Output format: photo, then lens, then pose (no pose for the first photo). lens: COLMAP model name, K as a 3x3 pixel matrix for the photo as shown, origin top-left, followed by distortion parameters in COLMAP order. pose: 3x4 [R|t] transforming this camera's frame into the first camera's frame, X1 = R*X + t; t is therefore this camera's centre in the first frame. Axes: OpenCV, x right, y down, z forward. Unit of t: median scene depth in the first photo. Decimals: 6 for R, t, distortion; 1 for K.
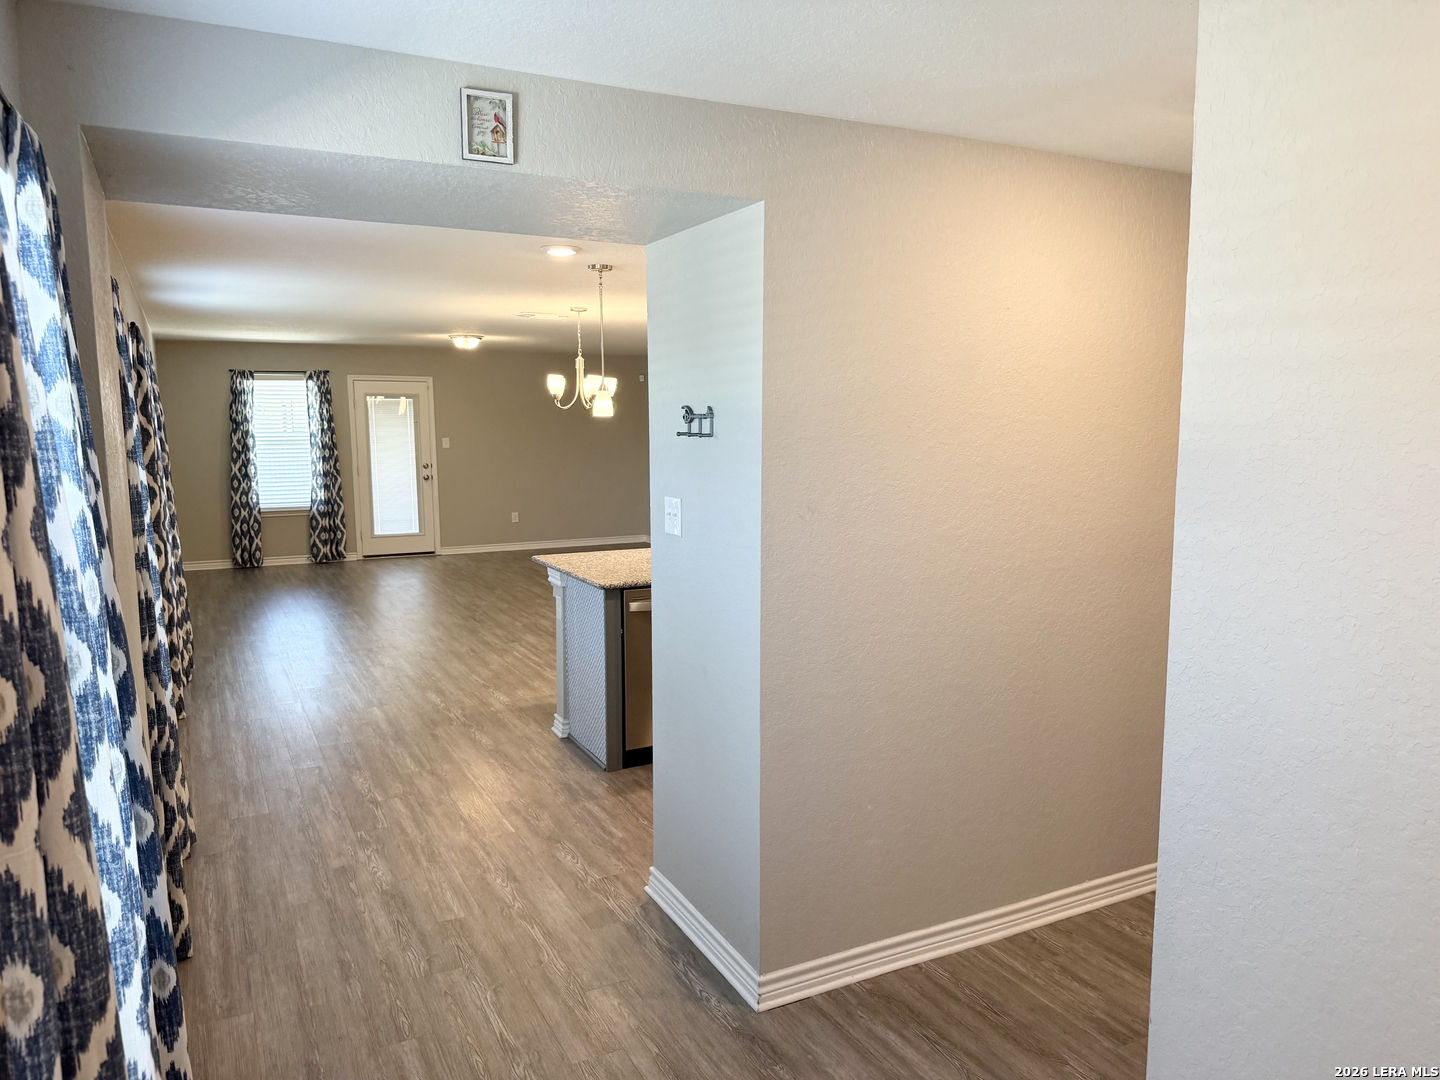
lens RADIAL K [[1011.0, 0, 714.4], [0, 1011.0, 542.8], [0, 0, 1]] dist [0.186375, -0.392246]
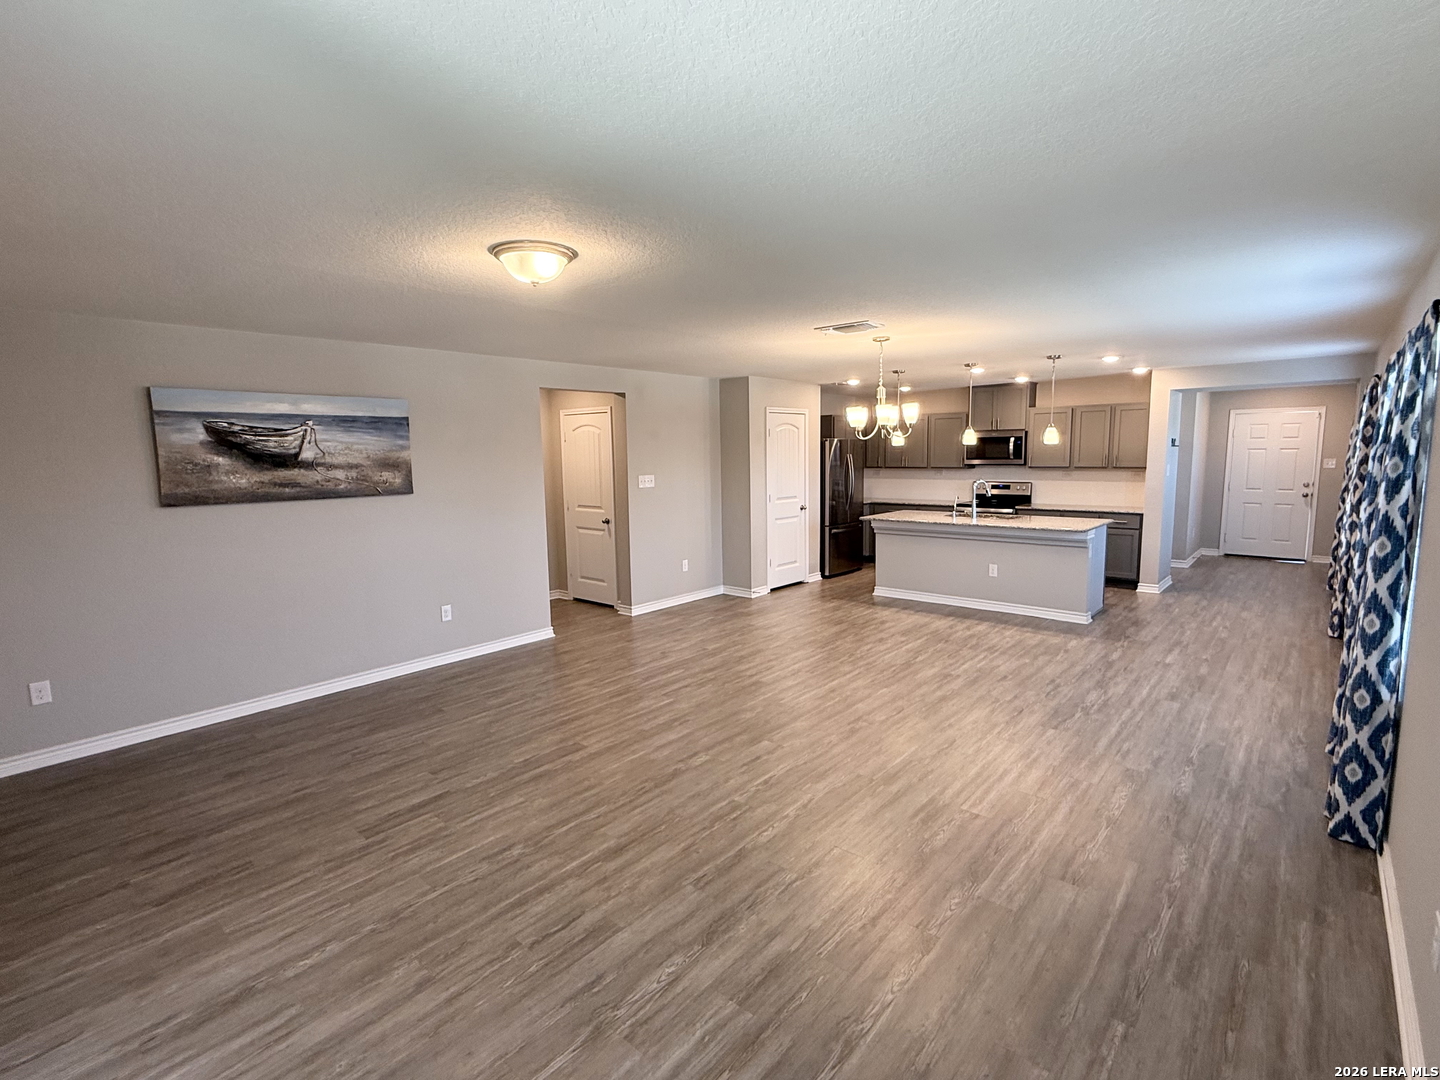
lens RADIAL K [[694.1, 0, 720.2], [0, 694.1, 538.6], [0, 0, 1]] dist [0.001997, -0.000776]
pose [[-0.380323, -0.105766, 0.918786, -0.482316], [0.133501, 0.976757, 0.167701, -0.116809], [-0.915168, 0.186439, -0.357363, 0.956584]]
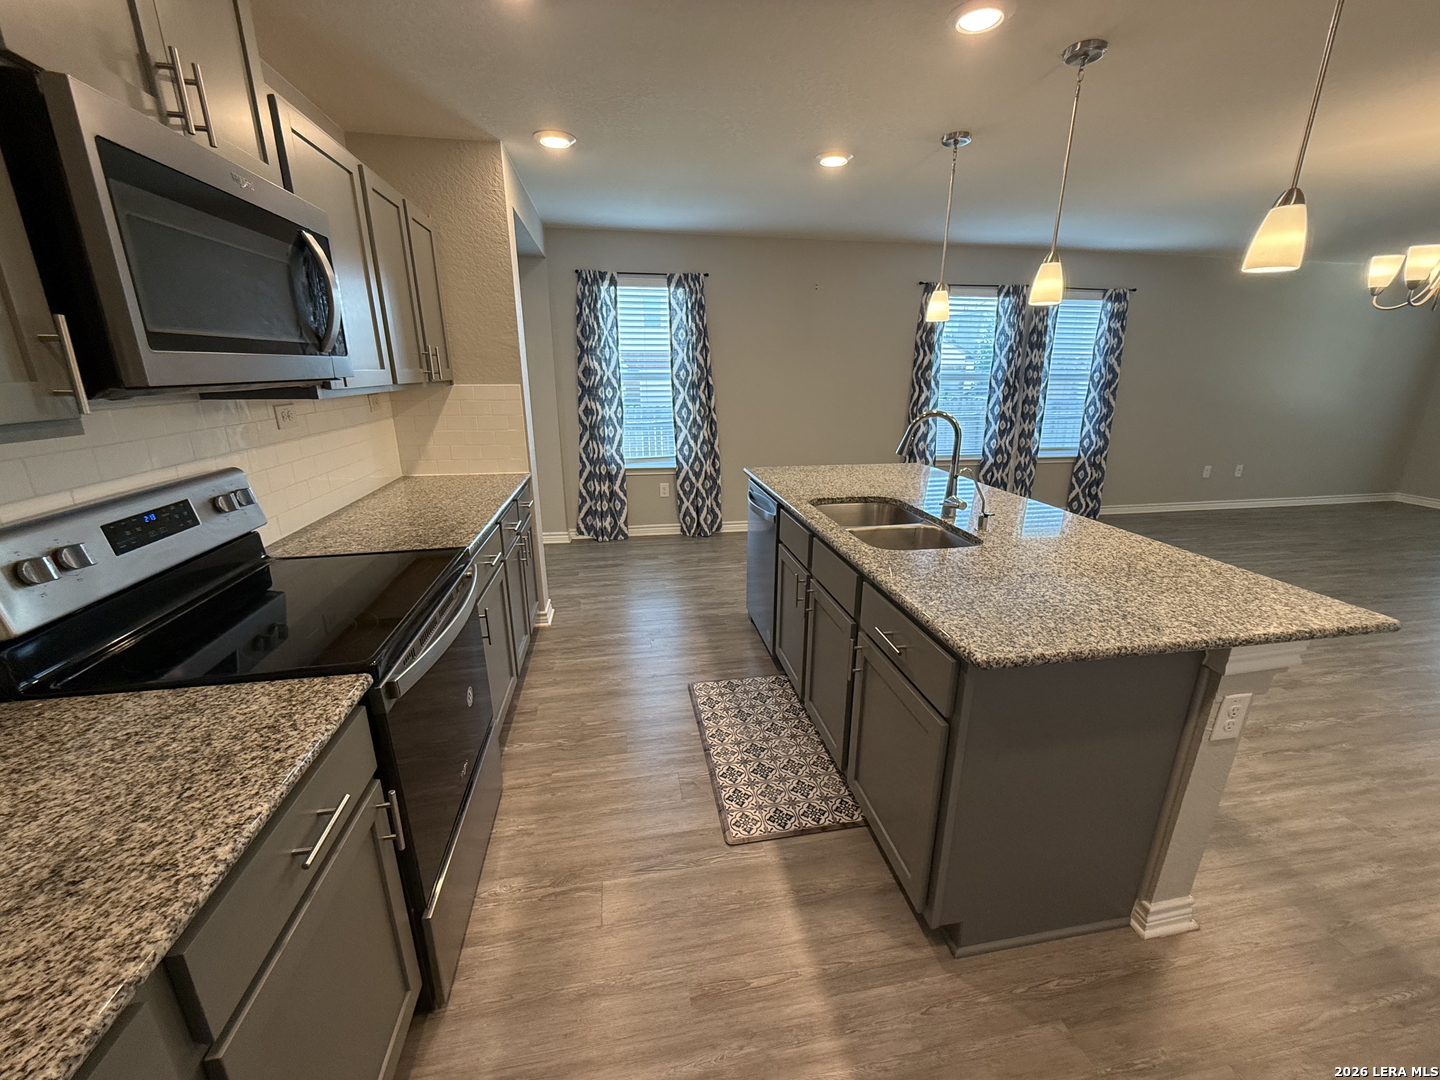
lens RADIAL K [[575.8, 0, 722.8], [0, 575.8, 540.7], [0, 0, 1]] dist [0.000407, 0.000178]
pose [[-0.285046, 0.282284, -0.916005, 0.232118], [-0.124148, 0.936728, 0.327303, -0.042300], [0.950440, 0.207017, -0.231966, 0.479063]]
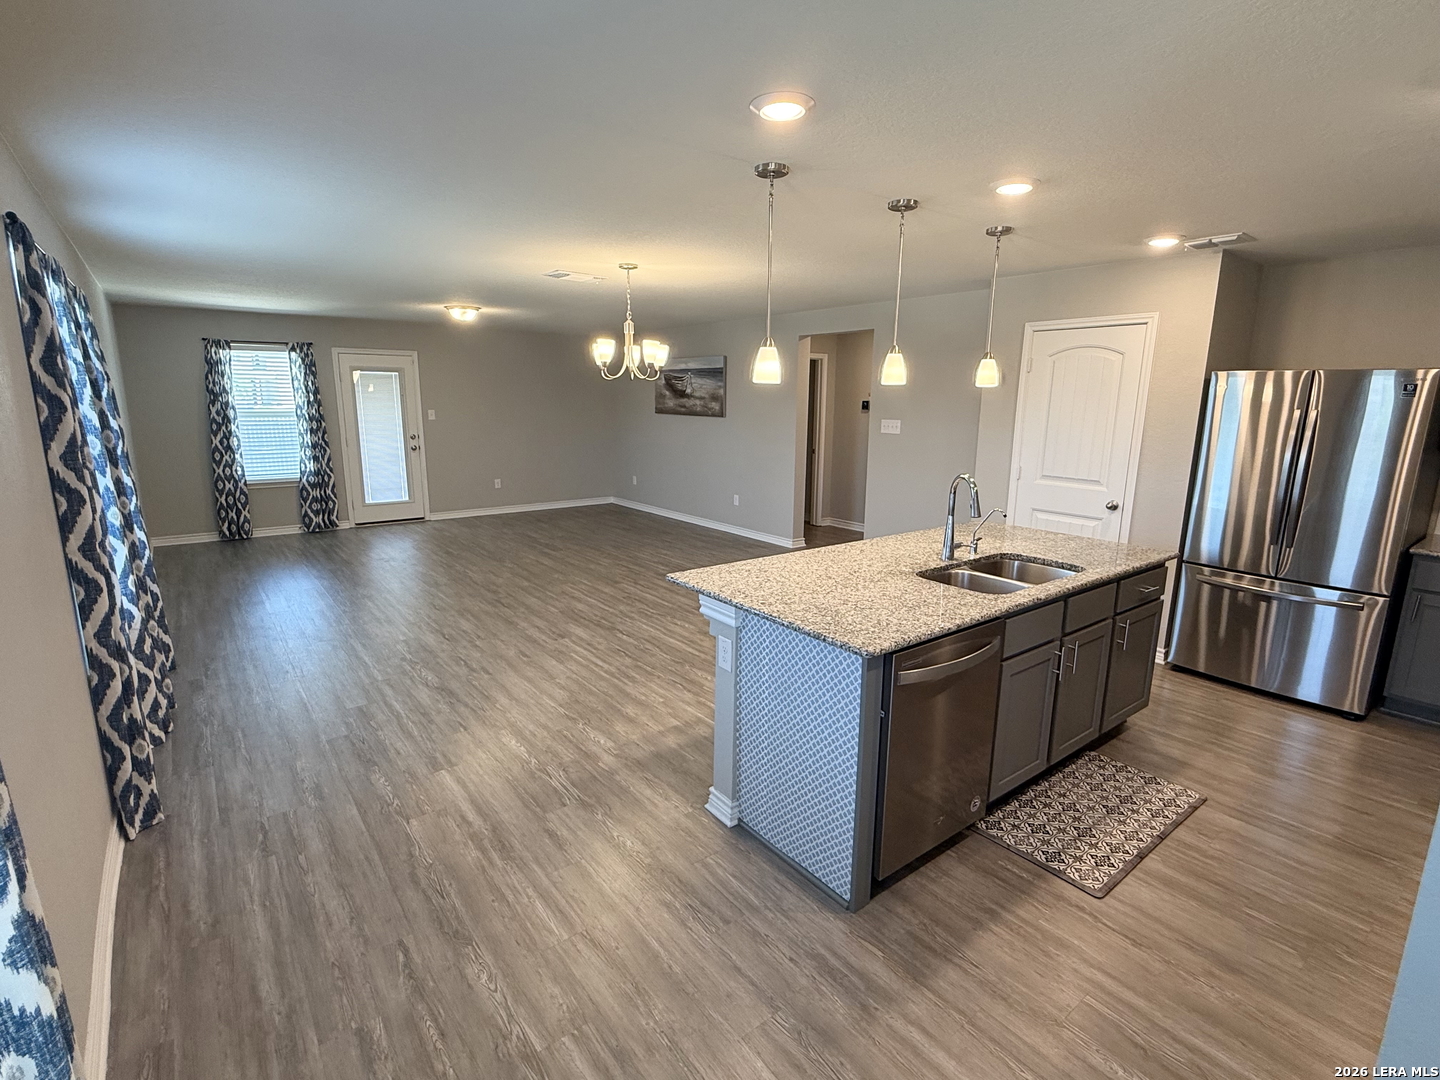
lens RADIAL K [[694.1, 0, 720.2], [0, 694.1, 538.6], [0, 0, 1]] dist [0.001997, -0.000776]
pose [[0.981829, -0.024938, 0.188124, -0.116929], [0.010014, 0.996755, 0.079868, -0.026665], [-0.189505, -0.076532, 0.978893, 0.249563]]
